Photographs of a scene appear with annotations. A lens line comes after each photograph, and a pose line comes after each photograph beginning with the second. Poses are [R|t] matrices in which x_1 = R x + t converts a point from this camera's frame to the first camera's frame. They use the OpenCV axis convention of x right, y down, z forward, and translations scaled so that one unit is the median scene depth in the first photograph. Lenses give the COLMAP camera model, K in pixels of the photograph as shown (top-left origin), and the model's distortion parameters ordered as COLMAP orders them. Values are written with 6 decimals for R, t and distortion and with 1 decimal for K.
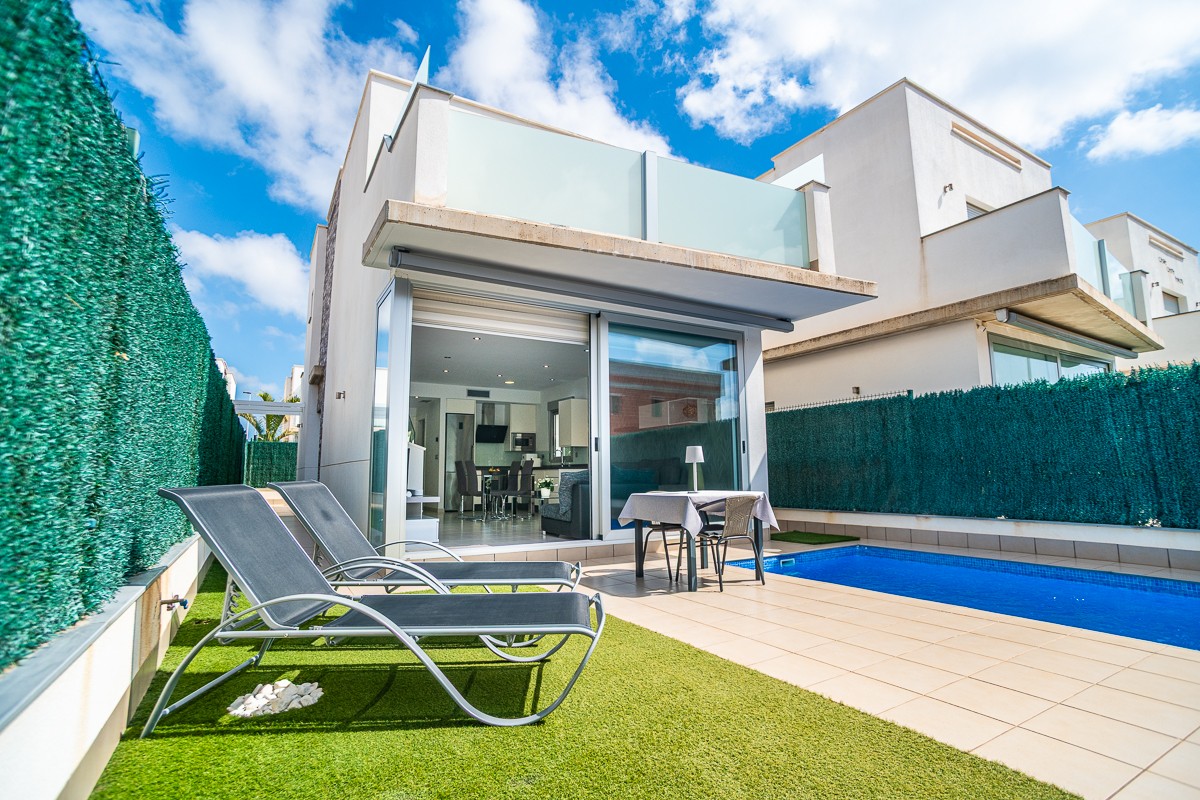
lens RADIAL K [[551.3, 0, 600.0], [0, 551.3, 400.0], [0, 0, 1]] dist [-0.073853, 0.038025]
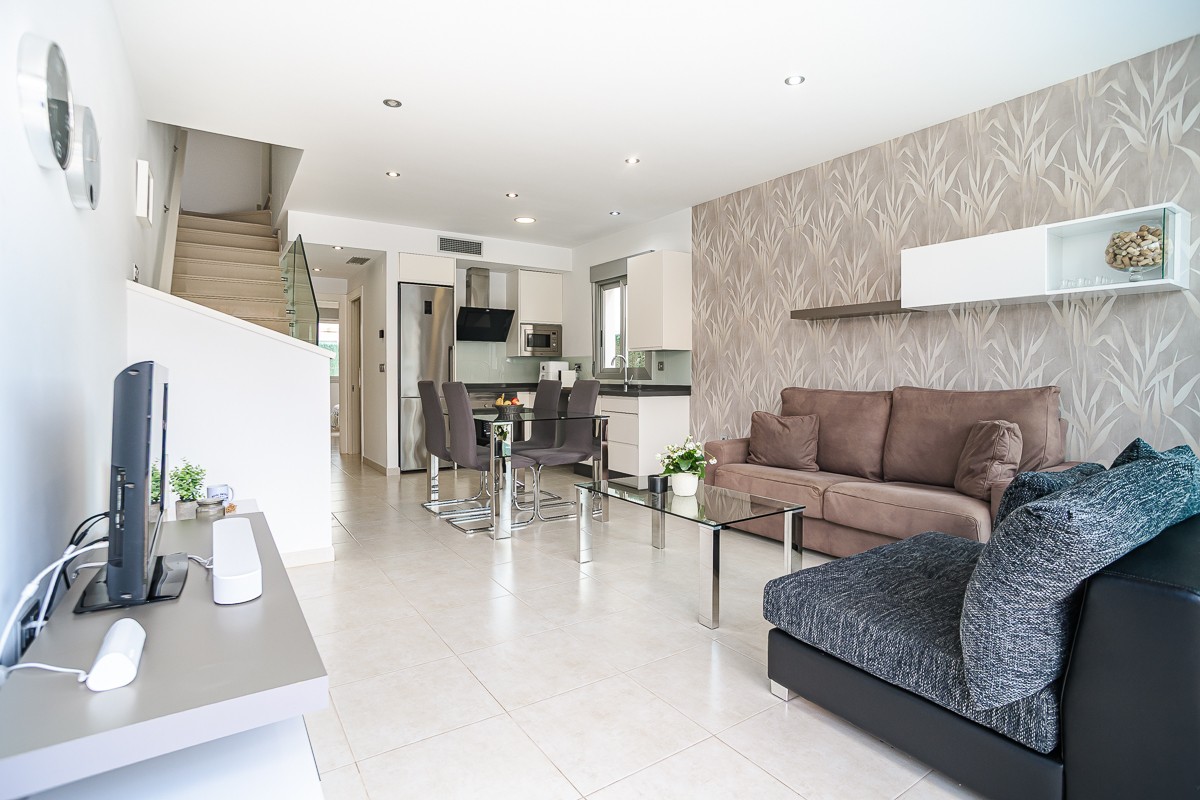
lens RADIAL K [[588.8, 0, 595.6], [0, 588.8, 394.3], [0, 0, 1]] dist [-0.081471, 0.040485]
pose [[0.999203, 0.010534, 0.038495, -0.114273], [-0.016596, 0.986861, 0.160719, 0.036073], [-0.036296, -0.161229, 0.986249, 0.432325]]
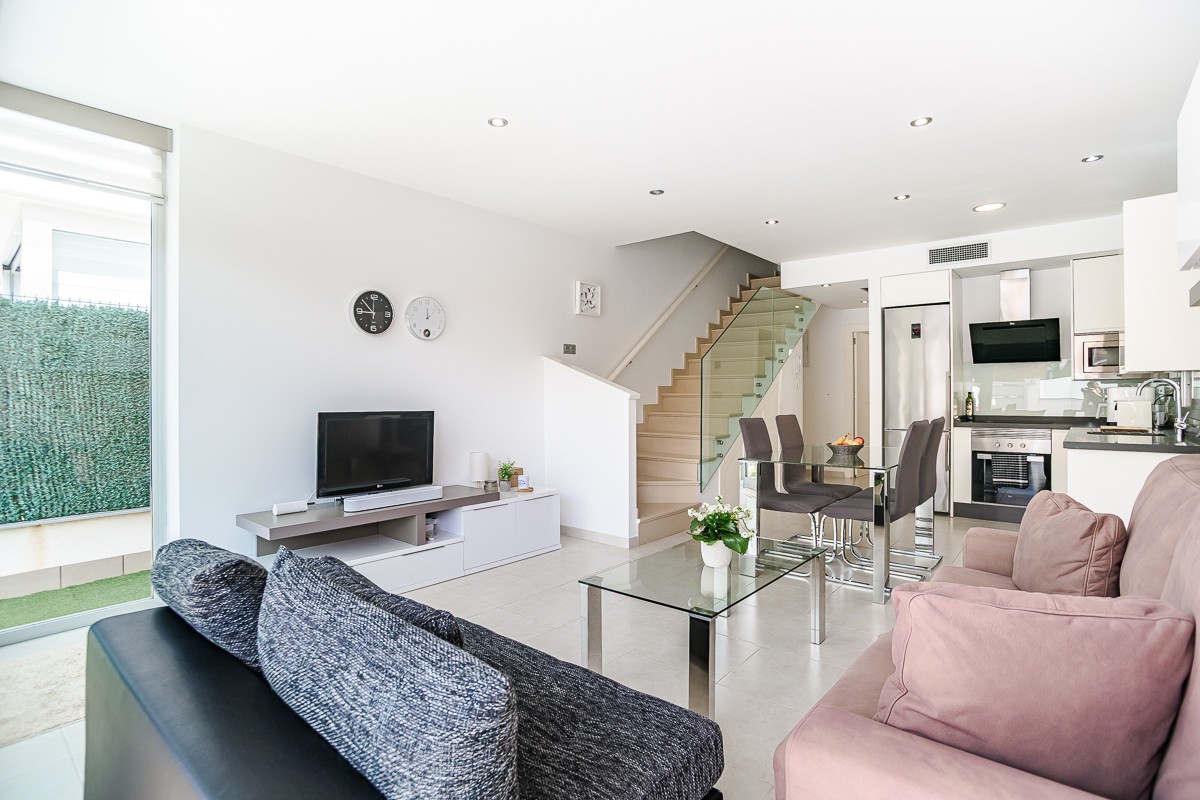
lens RADIAL K [[588.8, 0, 595.6], [0, 588.8, 394.3], [0, 0, 1]] dist [-0.081471, 0.040485]
pose [[0.301285, 0.010102, -0.953481, 0.126545], [0.122492, 0.991249, 0.049208, 0.042321], [0.945634, -0.131620, 0.297411, 0.581225]]
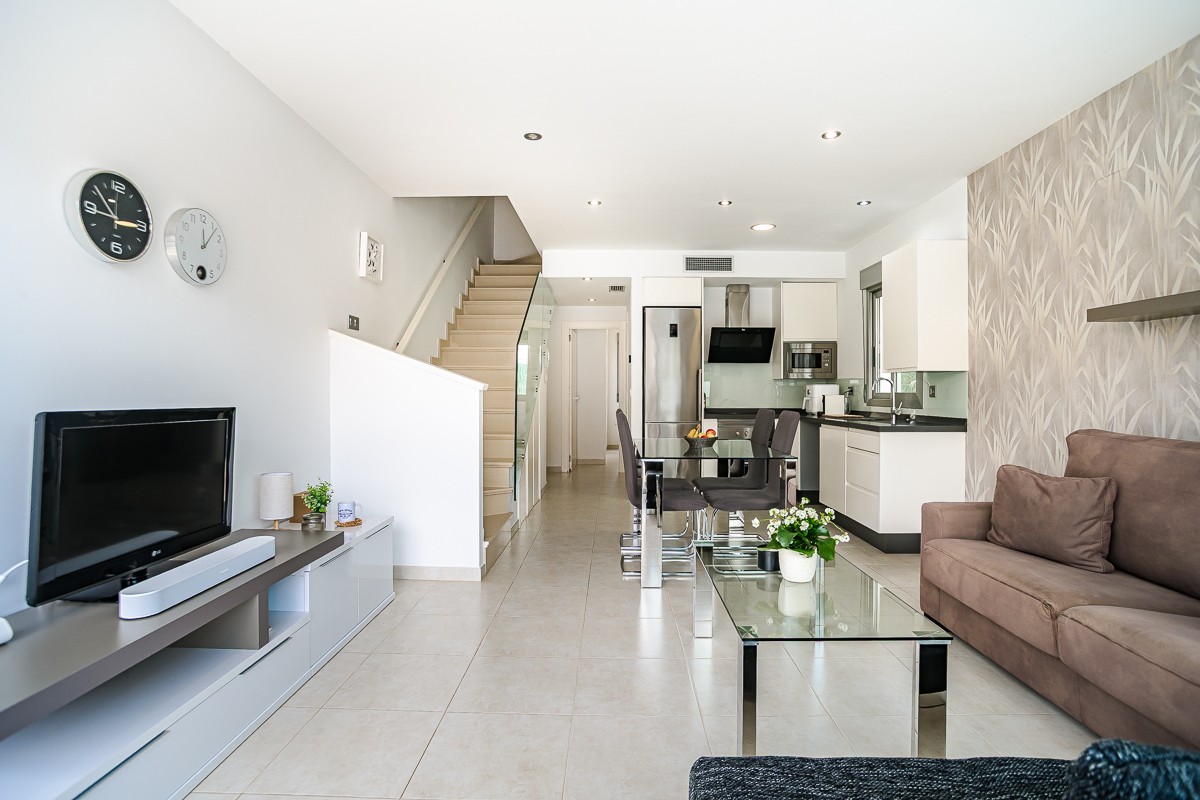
lens RADIAL K [[588.8, 0, 595.6], [0, 588.8, 394.3], [0, 0, 1]] dist [-0.081471, 0.040485]
pose [[0.837939, 0.015833, -0.545534, -0.018939], [0.057775, 0.991389, 0.117517, 0.037070], [0.542697, -0.129990, 0.829809, 0.498614]]
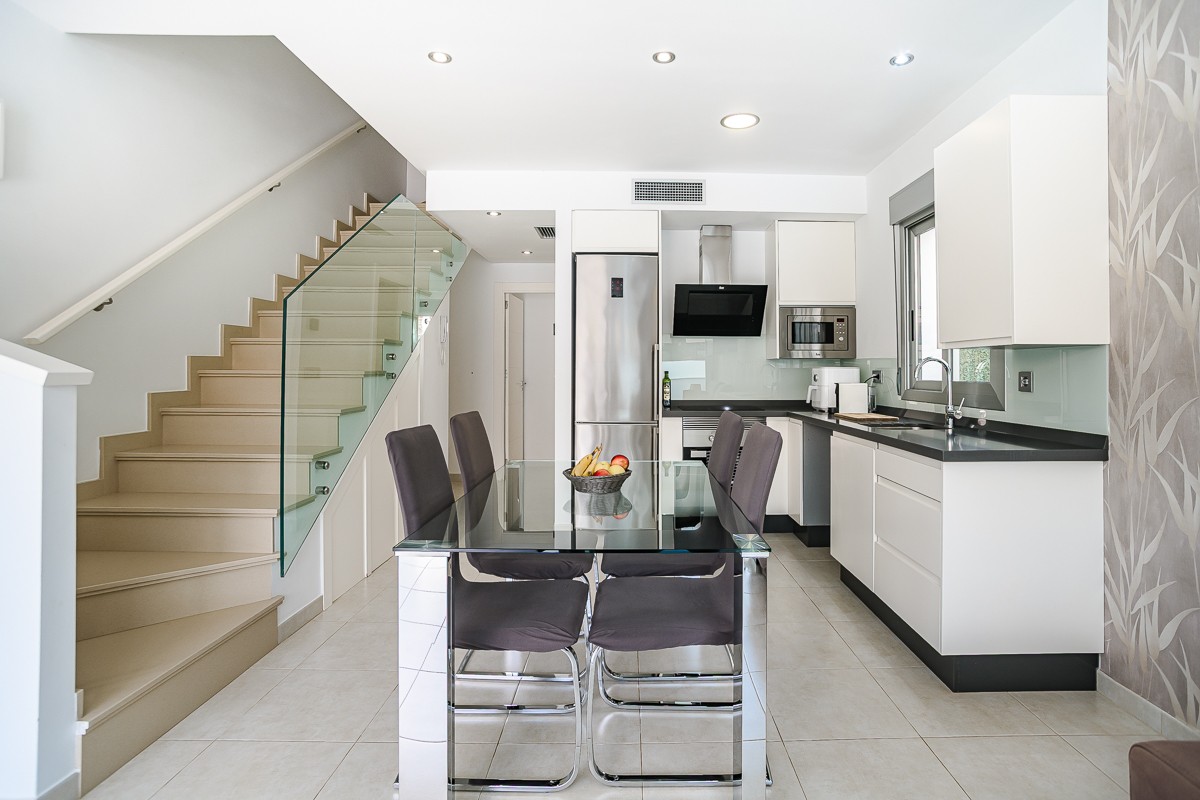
lens RADIAL K [[590.3, 0, 637.3], [0, 590.3, 364.4], [0, 0, 1]] dist [-0.083947, 0.050364]
pose [[0.859563, 0.007788, -0.510971, -0.054484], [0.053041, 0.993124, 0.104364, 0.055931], [0.508270, -0.116810, 0.853239, 0.675802]]
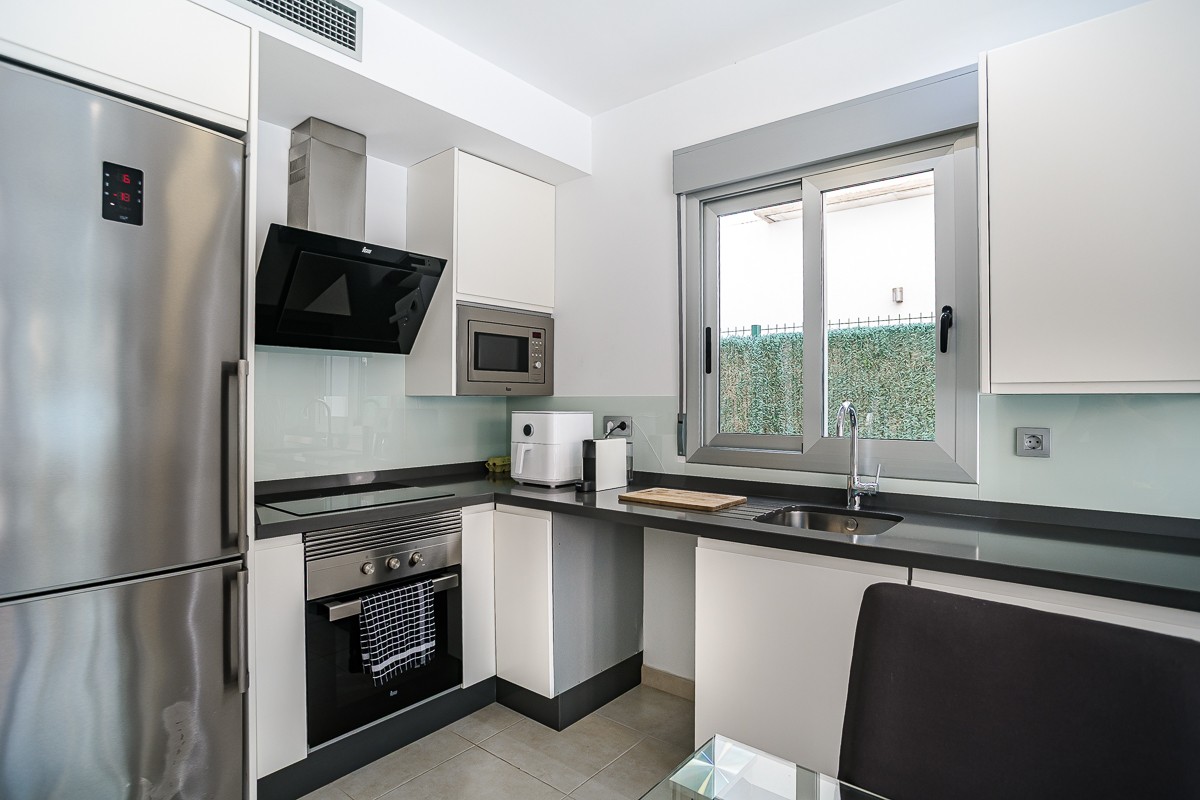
lens RADIAL K [[619.6, 0, 600.0], [0, 619.6, 400.0], [0, 0, 1]] dist [-0.088834, 0.061414]
pose [[0.944874, 0.015019, 0.327089, -0.193642], [-0.055797, 0.991722, 0.115645, 0.069582], [-0.322645, -0.127520, 0.937891, 0.822115]]
